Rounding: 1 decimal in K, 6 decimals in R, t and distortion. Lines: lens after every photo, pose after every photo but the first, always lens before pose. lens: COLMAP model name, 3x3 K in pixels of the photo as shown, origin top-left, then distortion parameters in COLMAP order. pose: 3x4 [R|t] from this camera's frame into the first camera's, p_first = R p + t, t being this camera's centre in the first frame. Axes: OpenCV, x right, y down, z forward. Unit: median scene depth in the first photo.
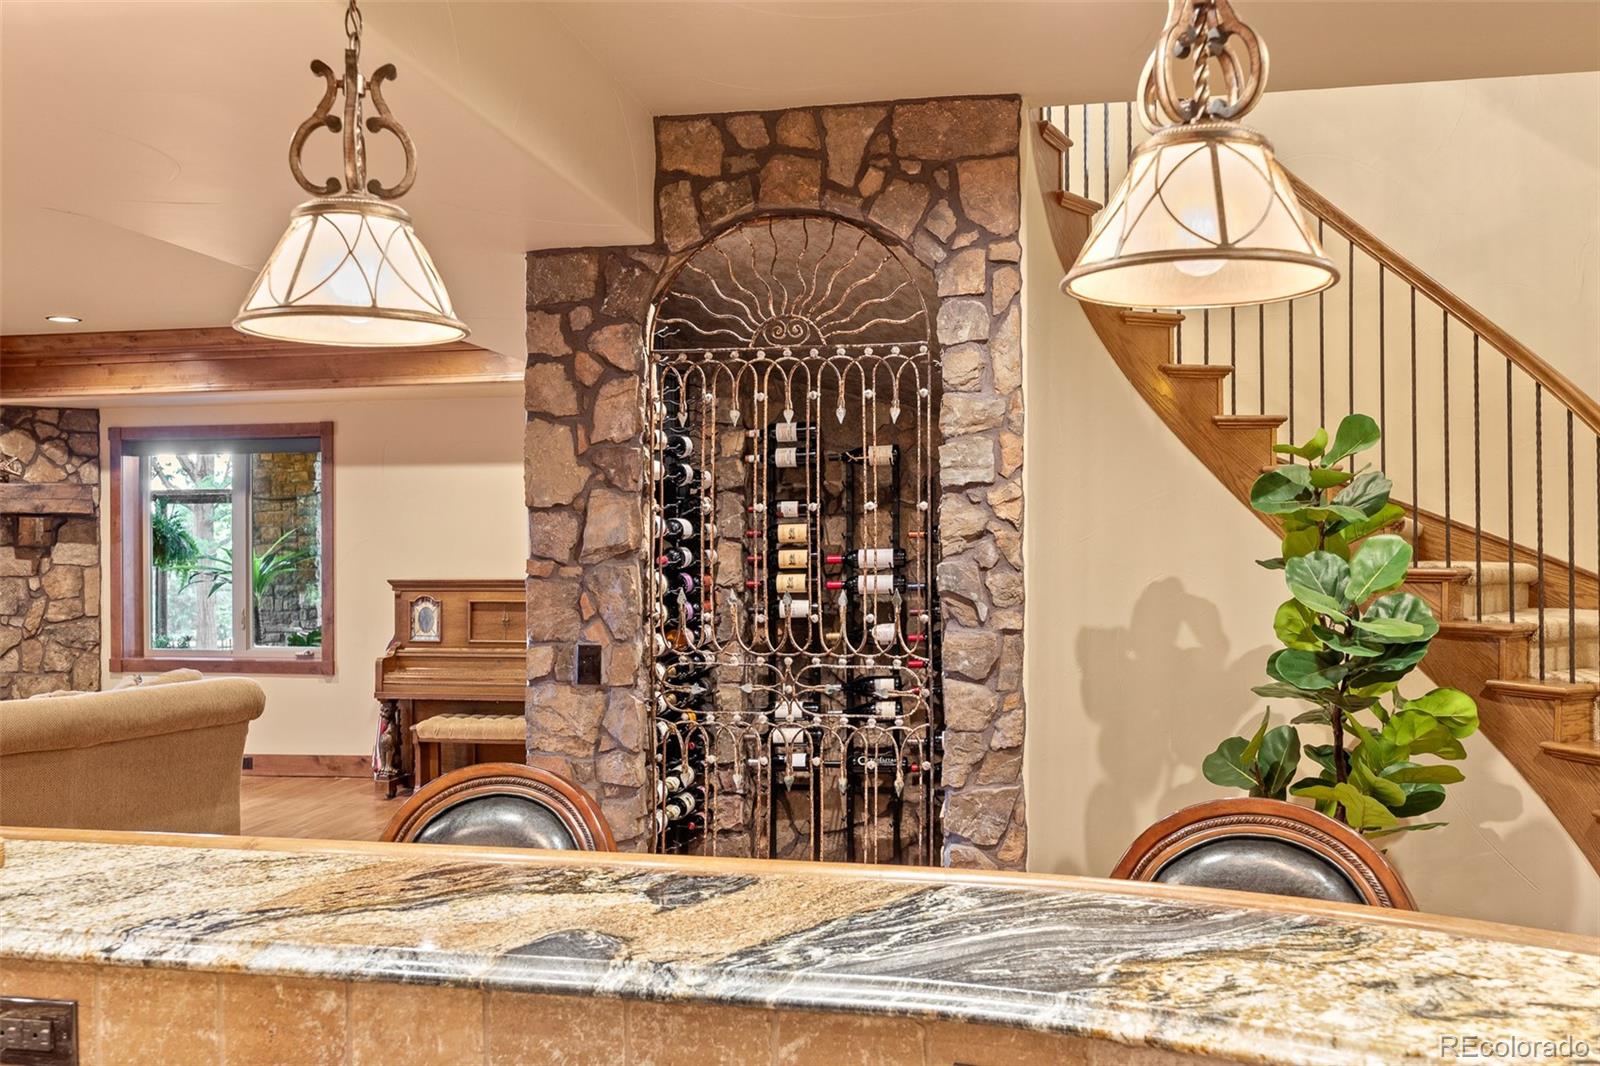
lens RADIAL K [[1377.6, 0, 799.0], [0, 1377.6, 532.9], [0, 0, 1]] dist [-0.015878, -0.005251]
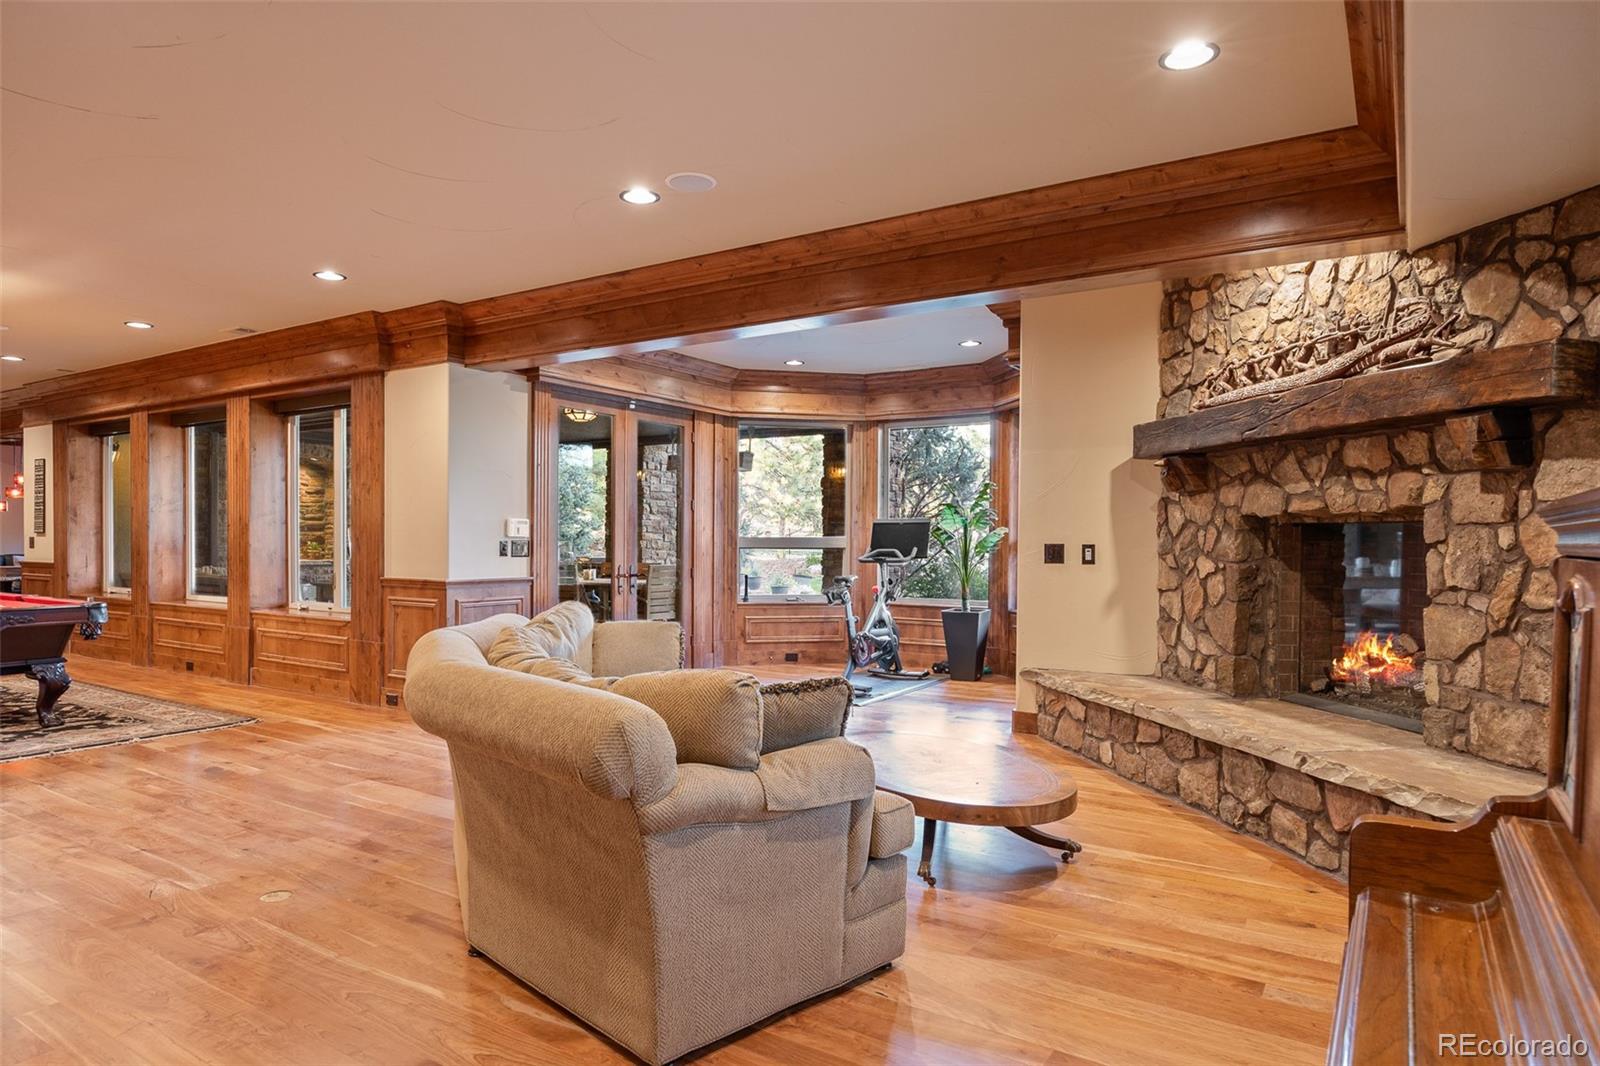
lens RADIAL K [[958.2, 0, 799.7], [0, 958.2, 542.6], [0, 0, 1]] dist [0.007867, 0.001472]
pose [[-0.347733, 0.012703, -0.937507, -0.078982], [0.002370, 0.999917, 0.012669, 0.028191], [0.937591, 0.002184, -0.347734, 0.723336]]
